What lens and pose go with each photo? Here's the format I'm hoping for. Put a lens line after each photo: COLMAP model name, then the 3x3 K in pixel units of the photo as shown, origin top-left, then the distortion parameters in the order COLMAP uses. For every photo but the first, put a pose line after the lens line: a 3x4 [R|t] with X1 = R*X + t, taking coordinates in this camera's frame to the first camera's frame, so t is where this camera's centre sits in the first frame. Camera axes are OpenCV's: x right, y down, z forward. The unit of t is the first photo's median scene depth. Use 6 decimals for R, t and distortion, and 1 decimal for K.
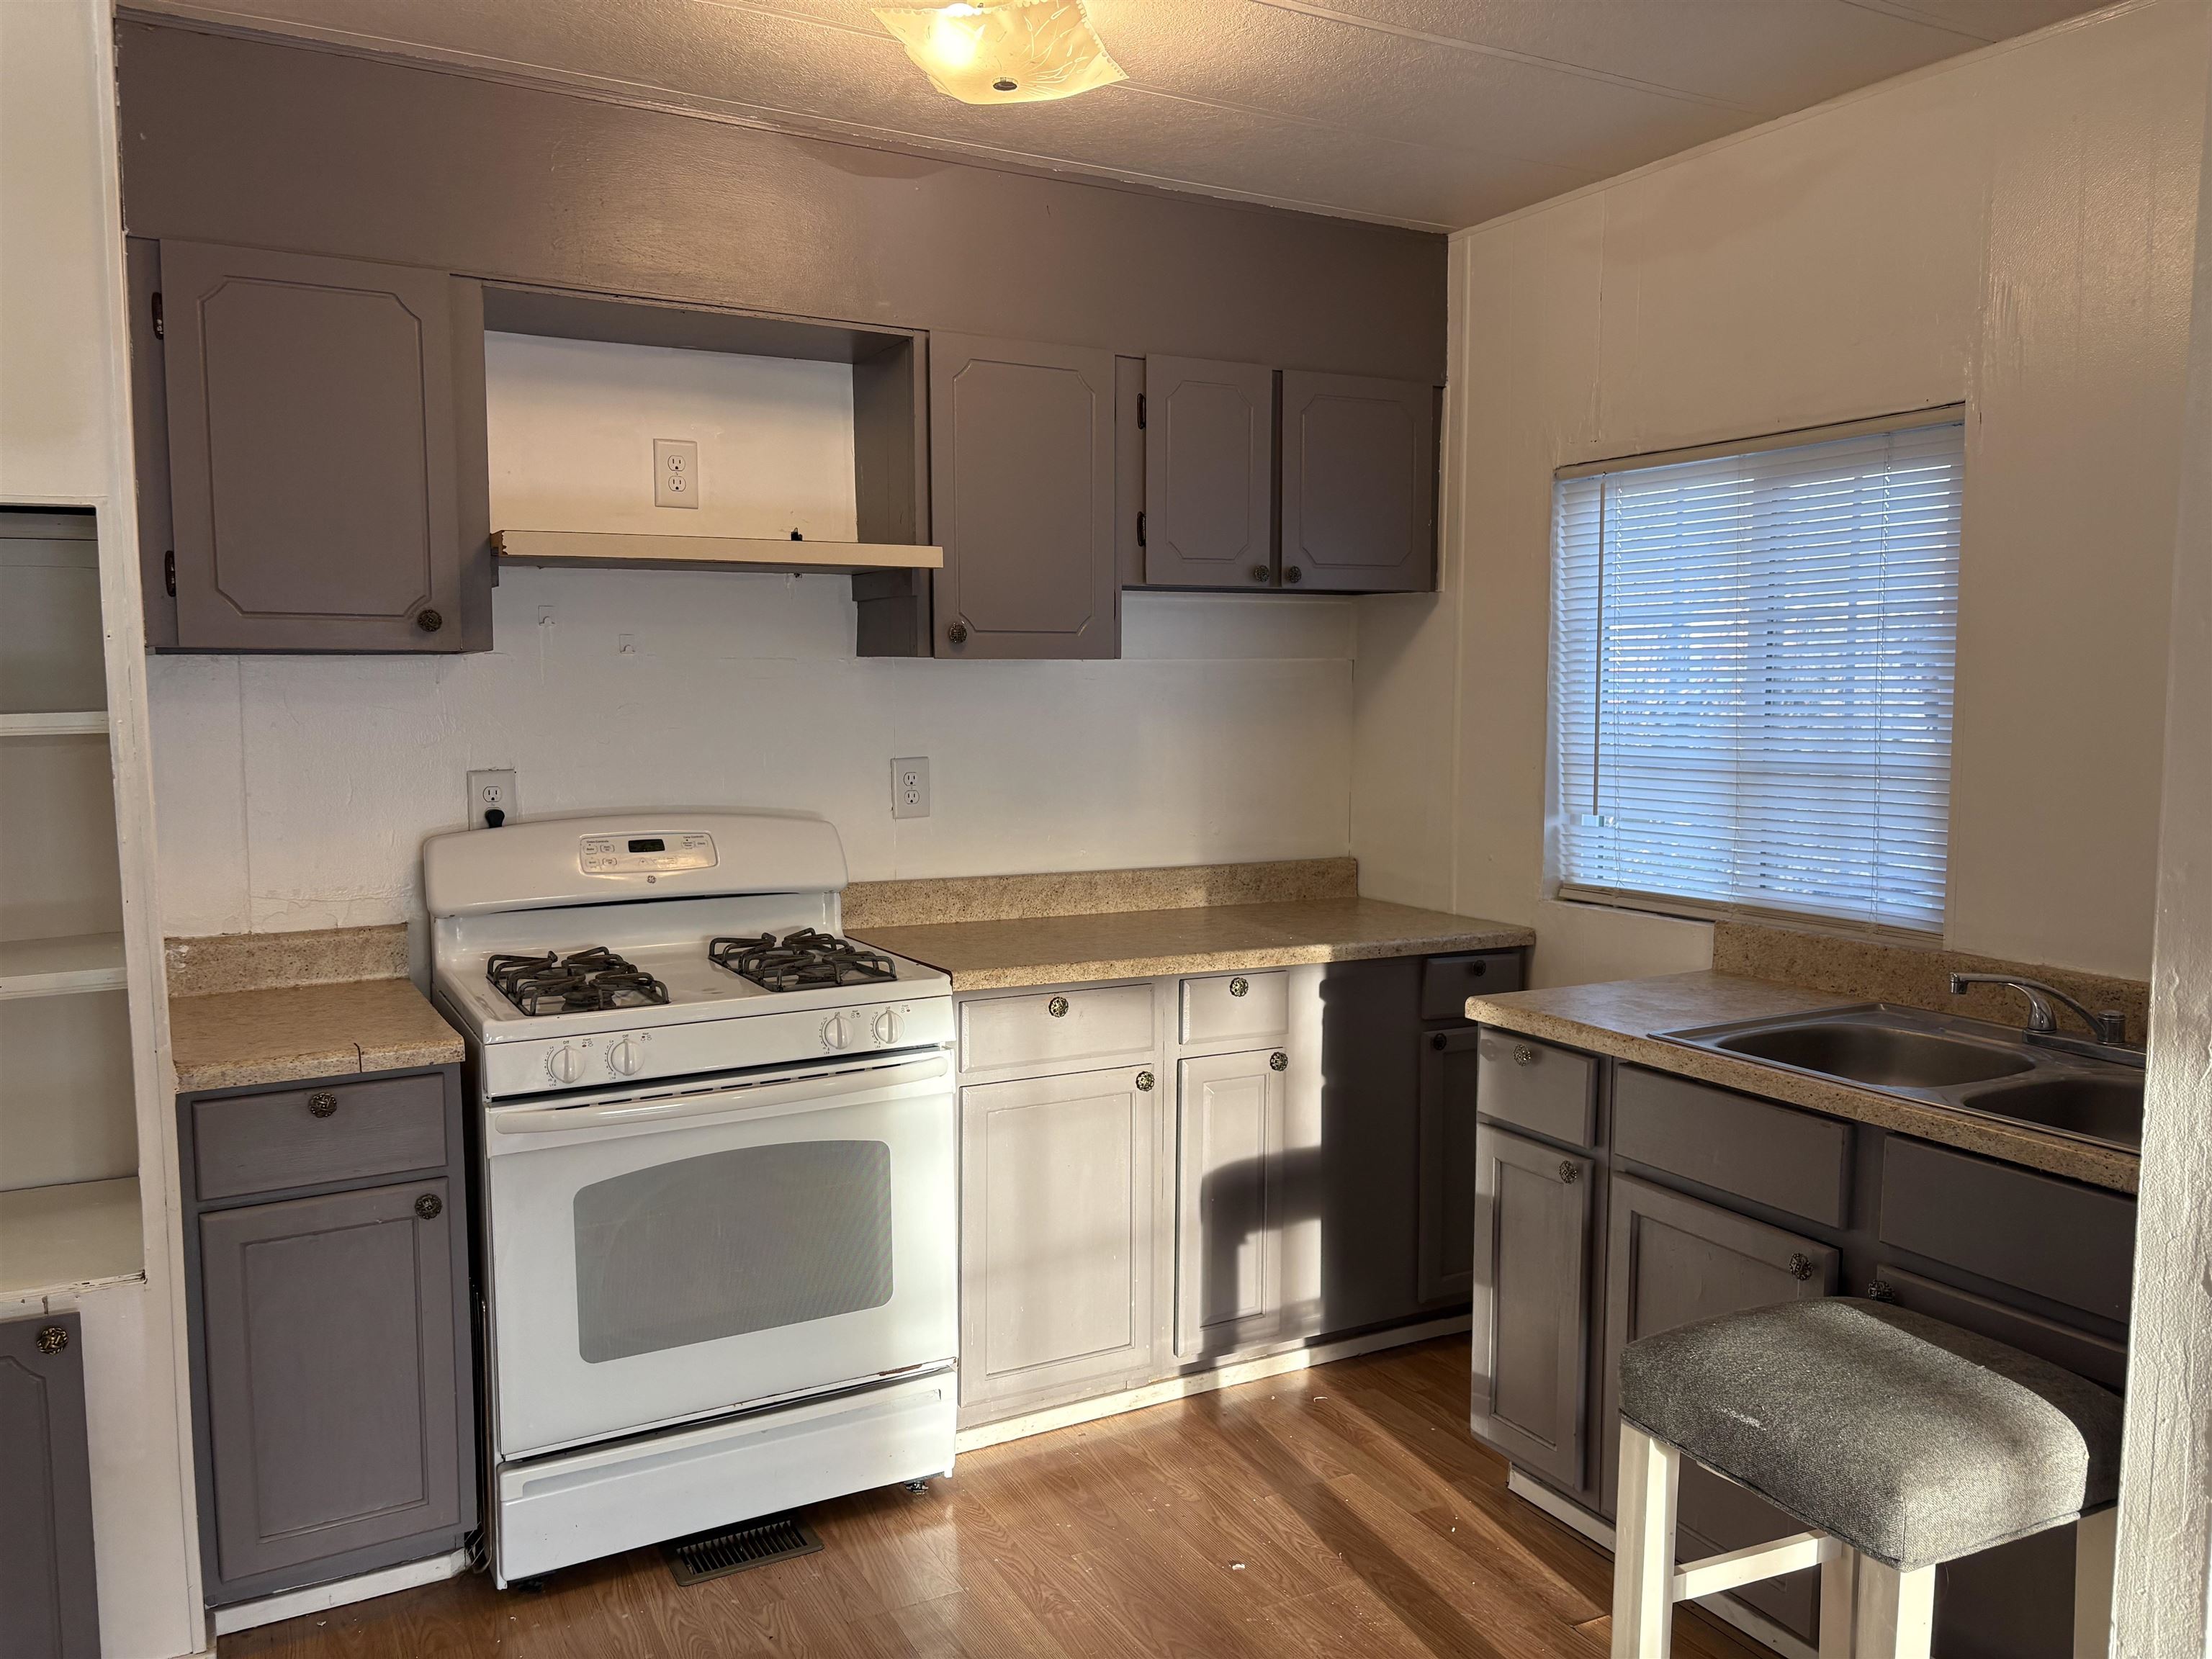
lens RADIAL K [[1660.2, 0, 1108.1], [0, 1660.2, 830.9], [0, 0, 1]] dist [0.026094, -0.011498]
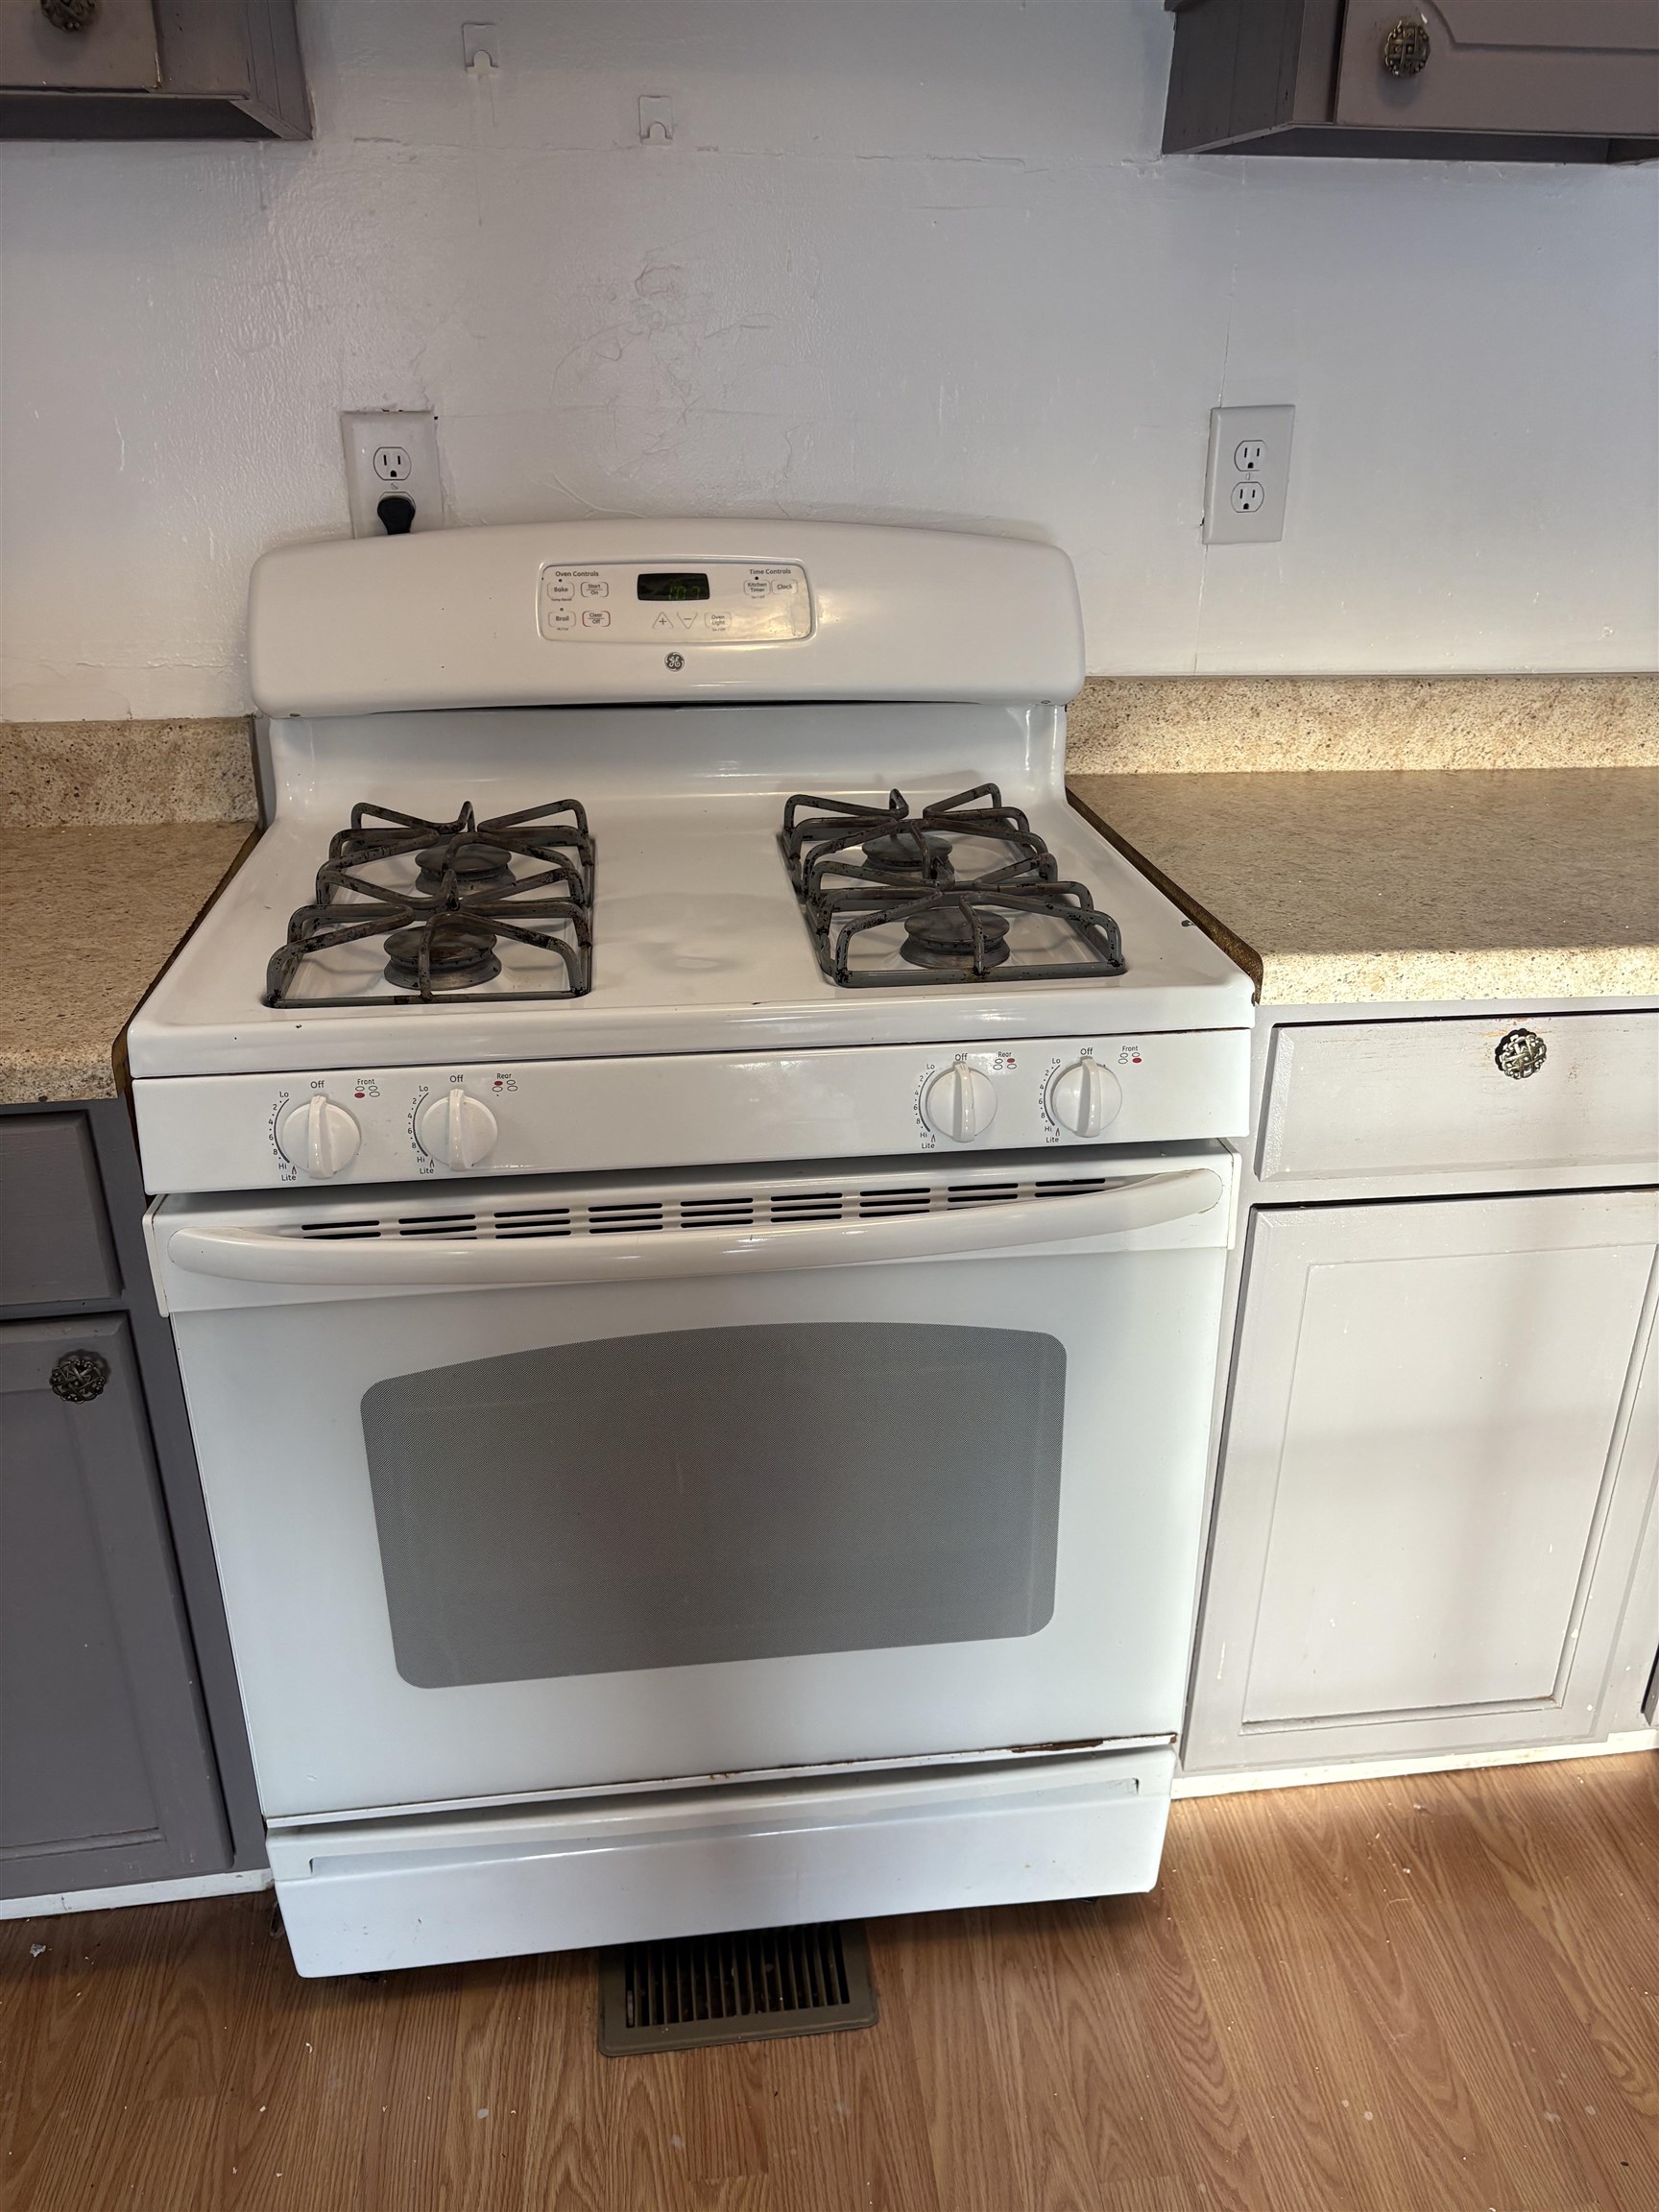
lens RADIAL K [[1660.2, 0, 847.0], [0, 1660.2, 1108.2], [0, 0, 1]] dist [0.026094, -0.011498]
pose [[0.930013, 0.158525, -0.331580, -0.044179], [-0.038316, 0.939098, 0.341507, -0.016488], [0.365524, -0.304901, 0.879448, 0.548887]]
